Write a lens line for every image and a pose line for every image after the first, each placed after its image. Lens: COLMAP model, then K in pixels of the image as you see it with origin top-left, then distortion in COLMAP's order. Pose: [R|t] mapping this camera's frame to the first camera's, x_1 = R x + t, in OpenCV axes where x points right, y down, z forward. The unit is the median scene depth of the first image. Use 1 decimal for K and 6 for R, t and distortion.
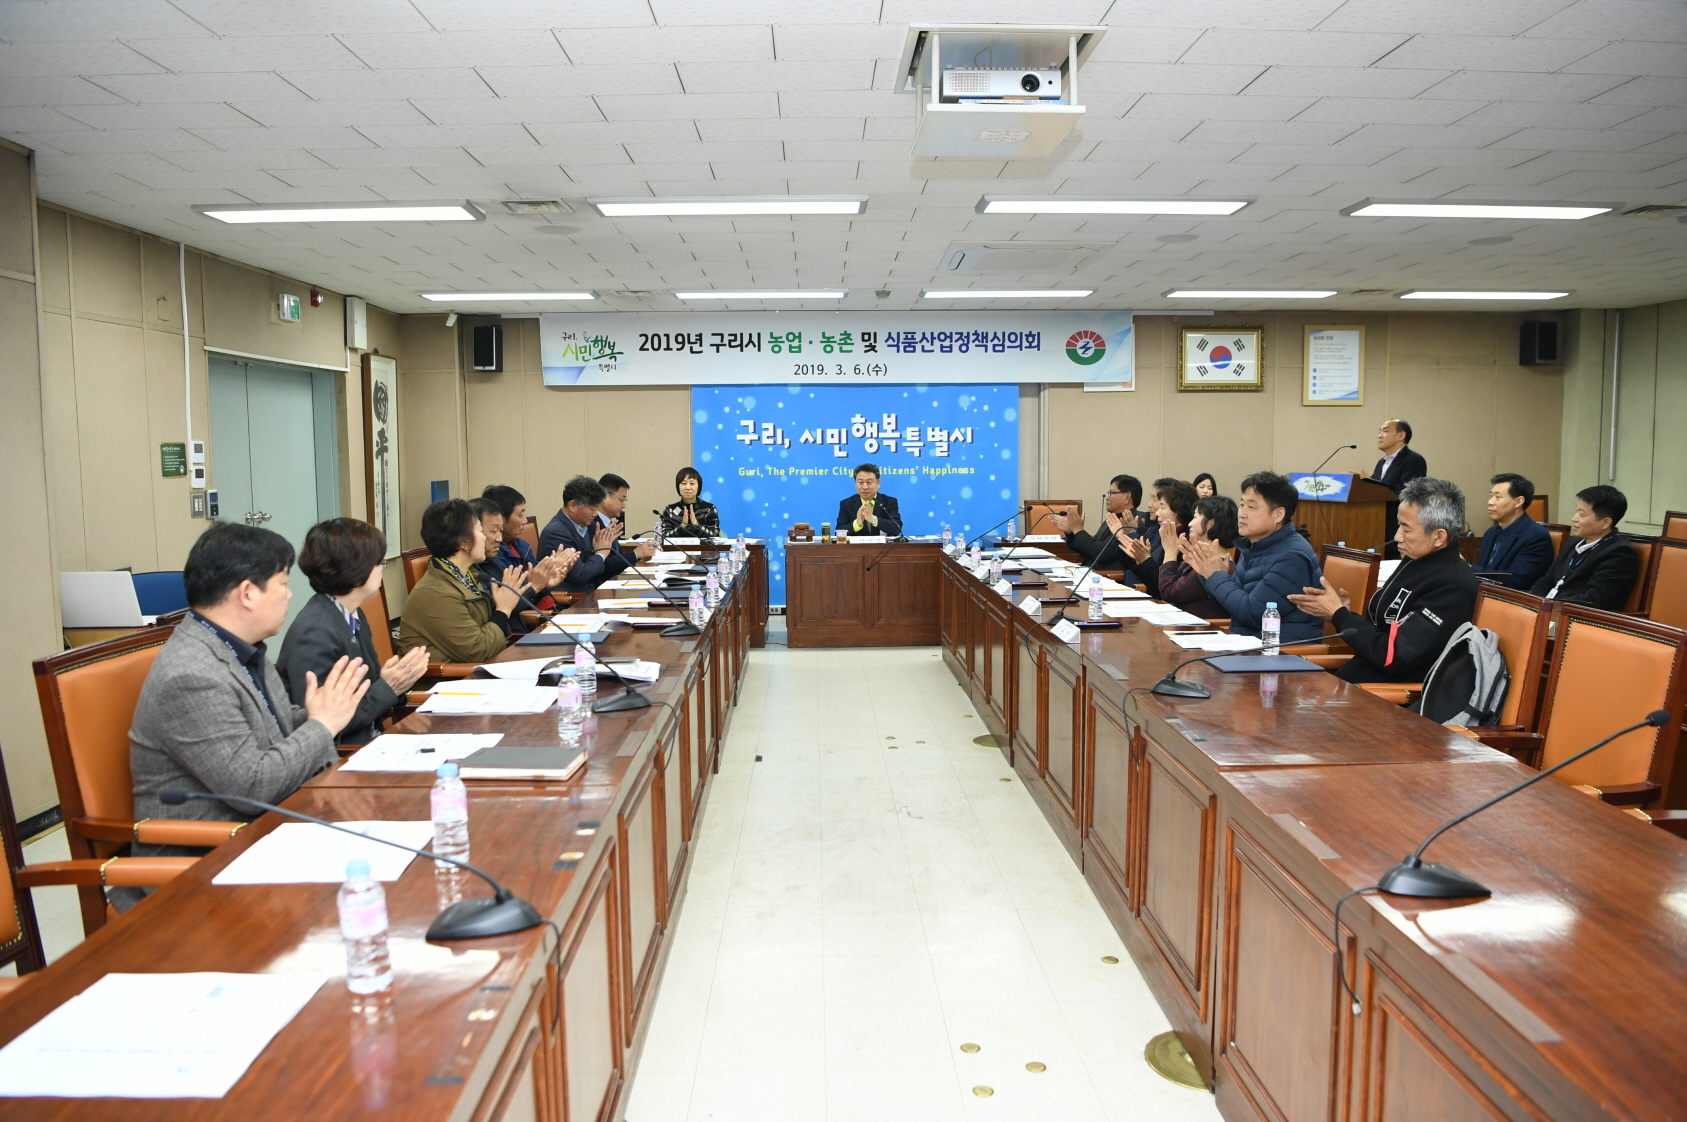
lens RADIAL K [[1152.4, 0, 848.9], [0, 1152.4, 555.4], [0, 0, 1]] dist [-0.078990, 0.018914]
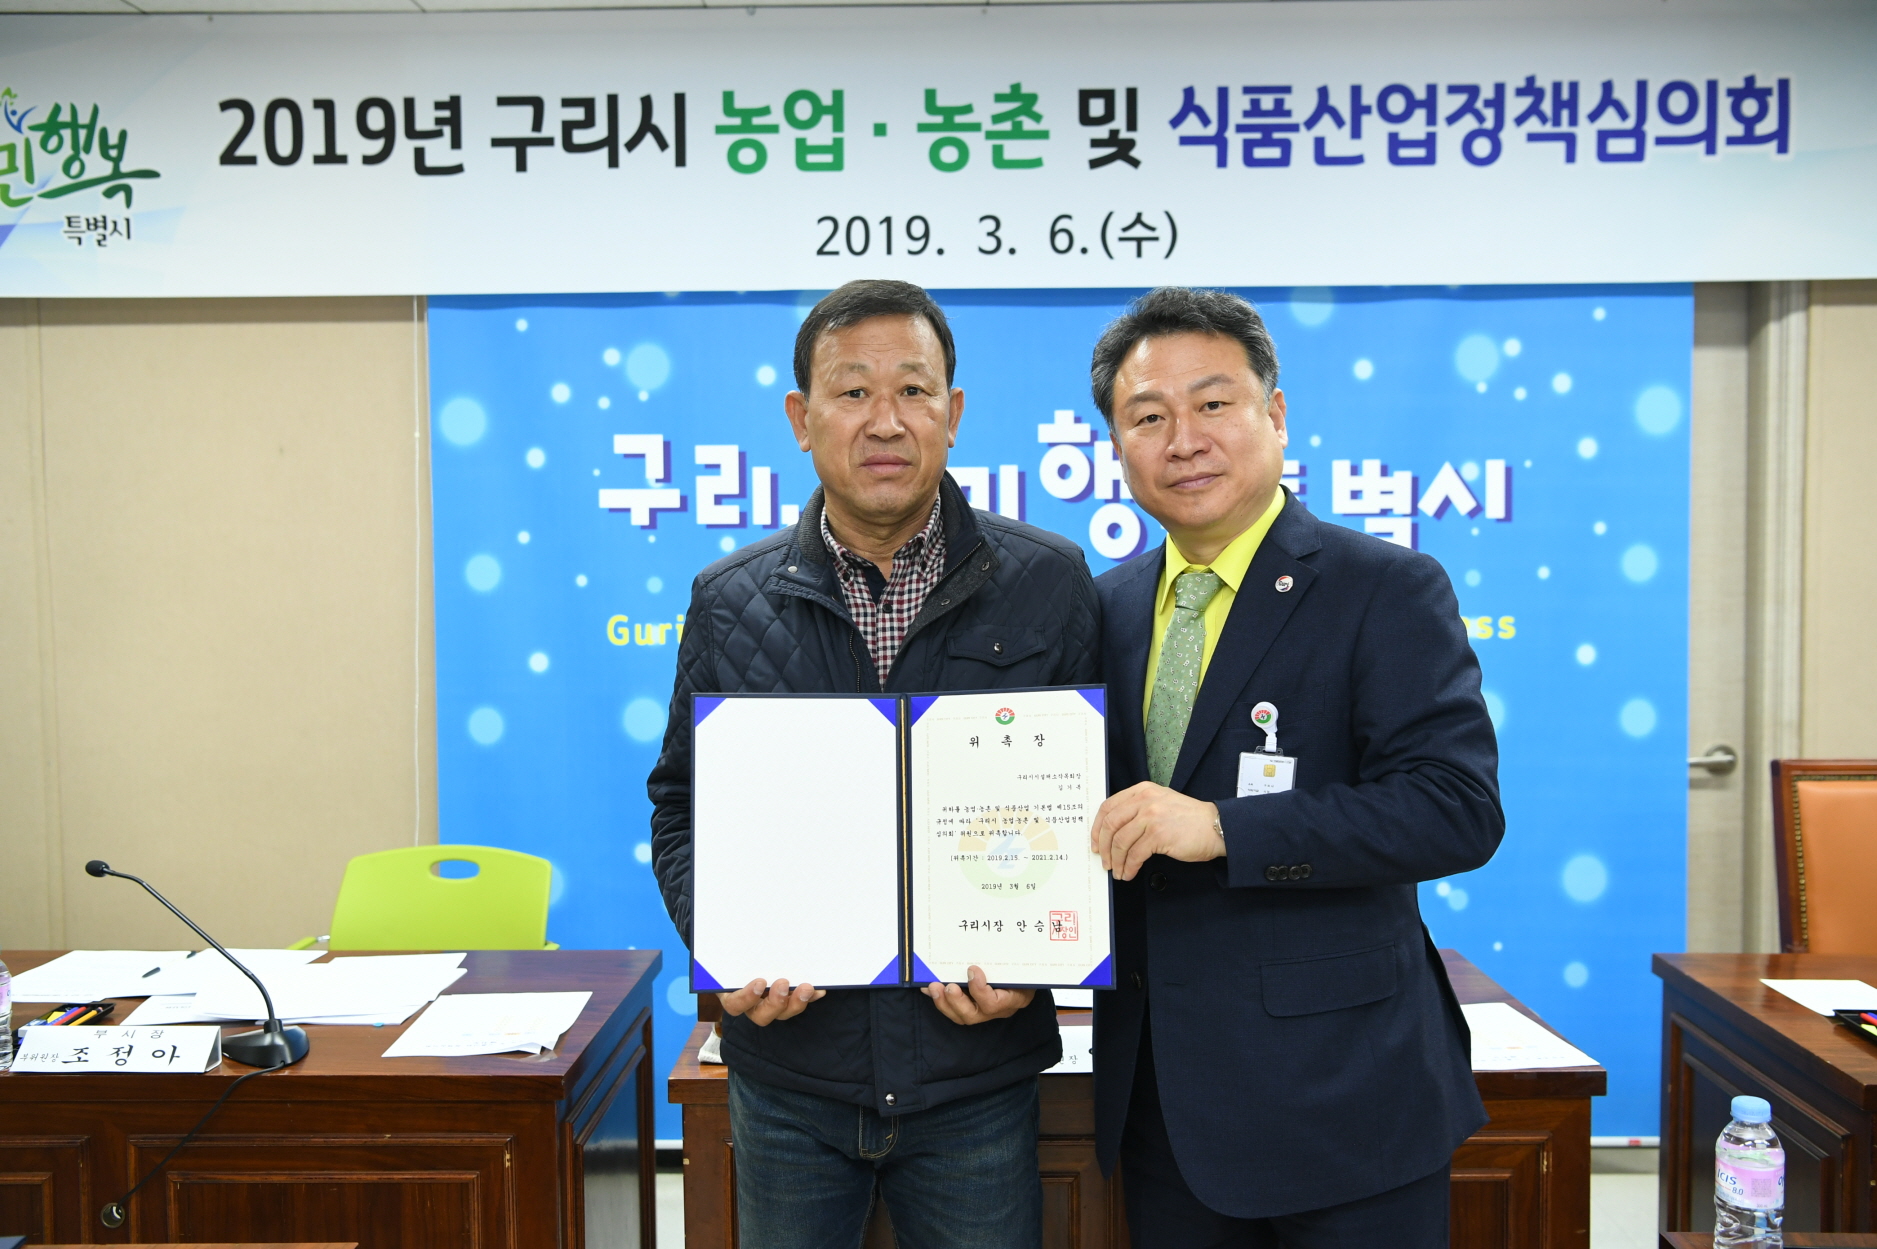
lens RADIAL K [[1728.9, 0, 939.5], [0, 1728.9, 623.4], [0, 0, 1]] dist [-0.022496, 0.071844]
pose [[0.998754, 0.001692, -0.049878, -0.000578], [-0.004065, 0.998862, -0.047520, -0.056843], [0.049741, 0.047664, 0.997624, 0.620902]]
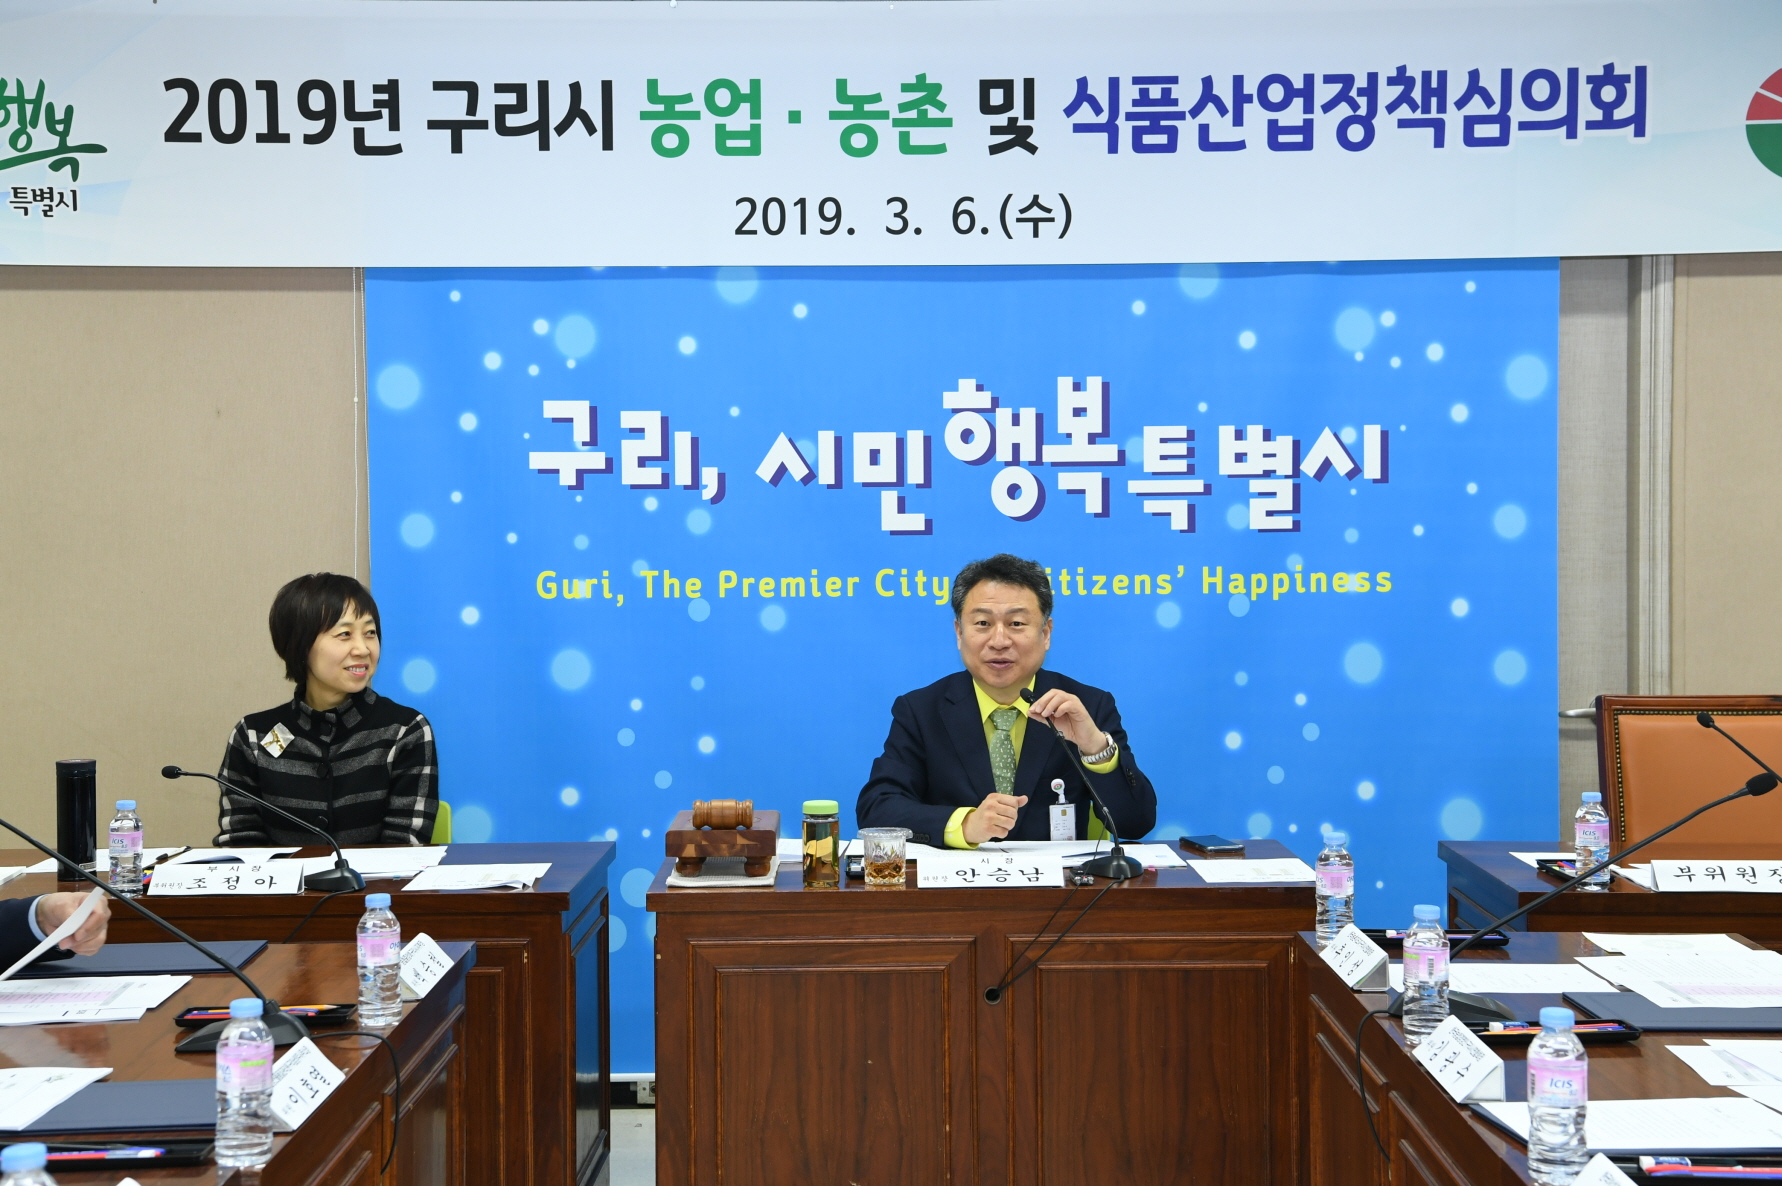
lens RADIAL K [[2624.7, 0, 896.0], [0, 2624.7, 588.8], [0, 0, 1]] dist [0.167106, 0.210109]
pose [[0.999348, 0.001050, -0.036096, 0.013969], [-0.003382, 0.997905, -0.064613, -0.031697], [0.035952, 0.064693, 0.997257, 0.377083]]
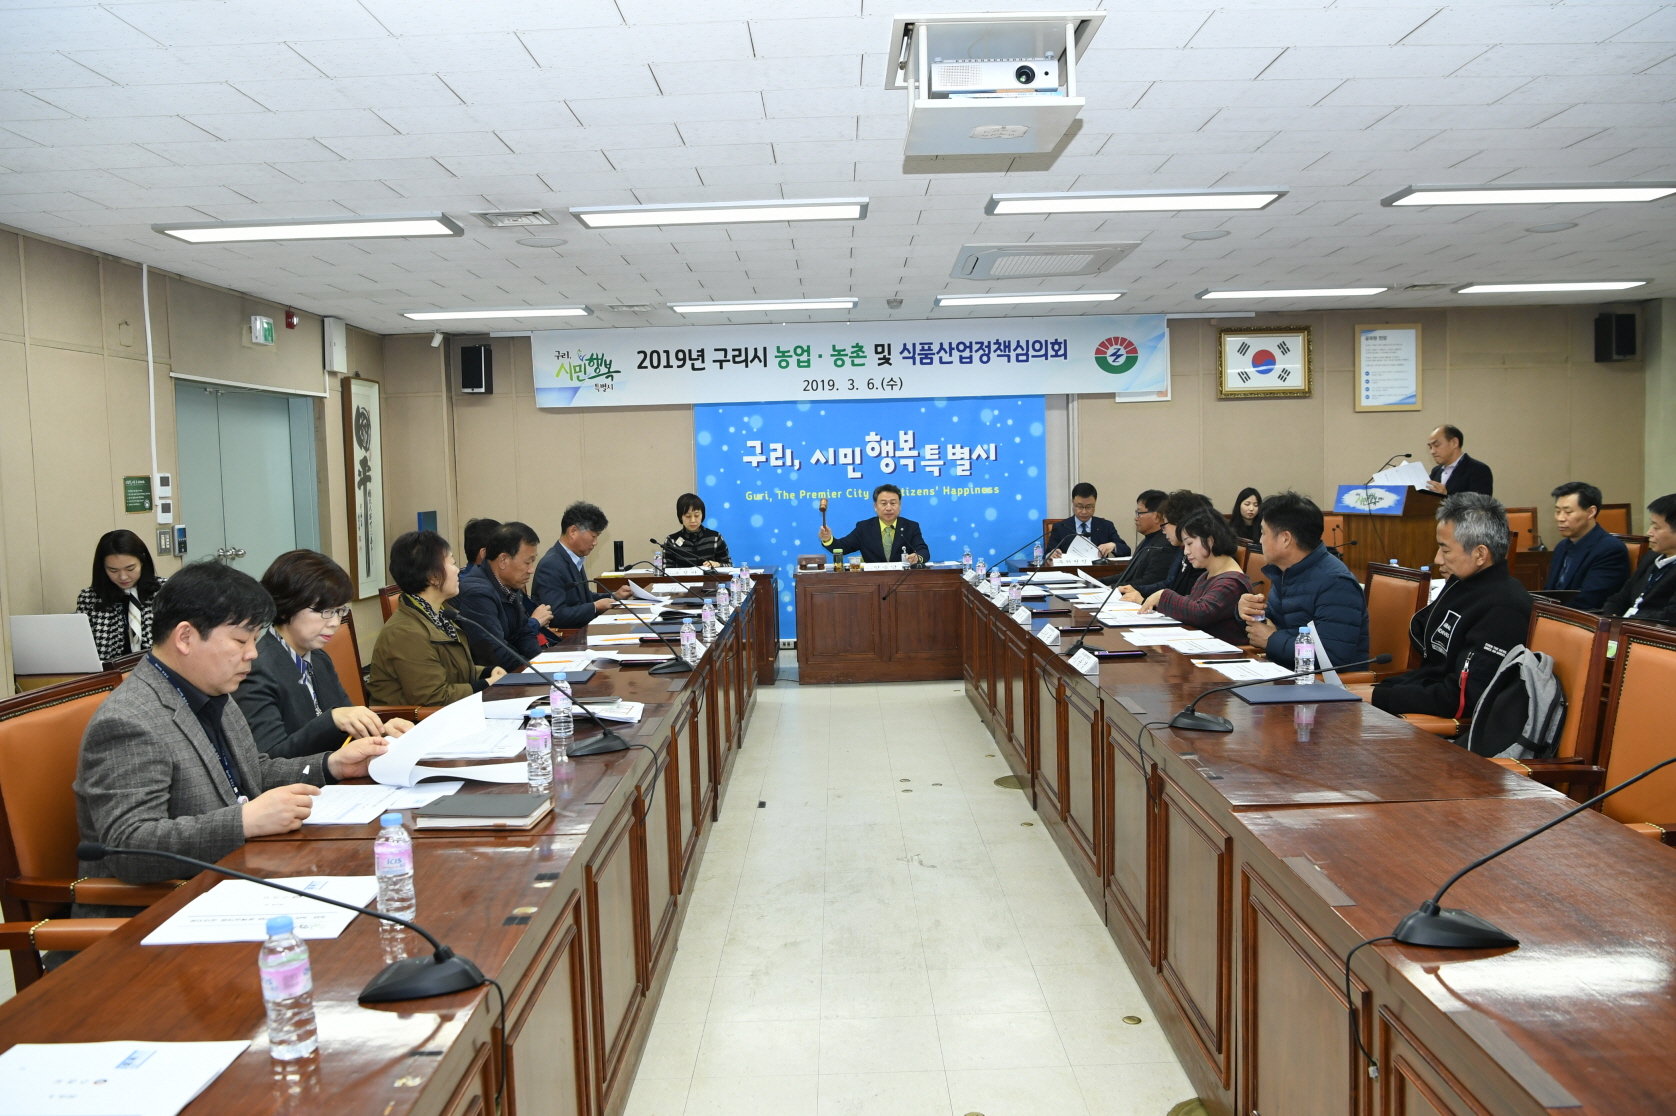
lens RADIAL K [[1240.9, 0, 842.3], [0, 1240.9, 551.5], [0, 0, 1]] dist [-0.062179, 0.014010]
pose [[0.999477, -0.018051, -0.026830, 0.008805], [0.017344, 0.999502, -0.026348, 0.000042], [0.027292, 0.025869, 0.999293, -0.001277]]
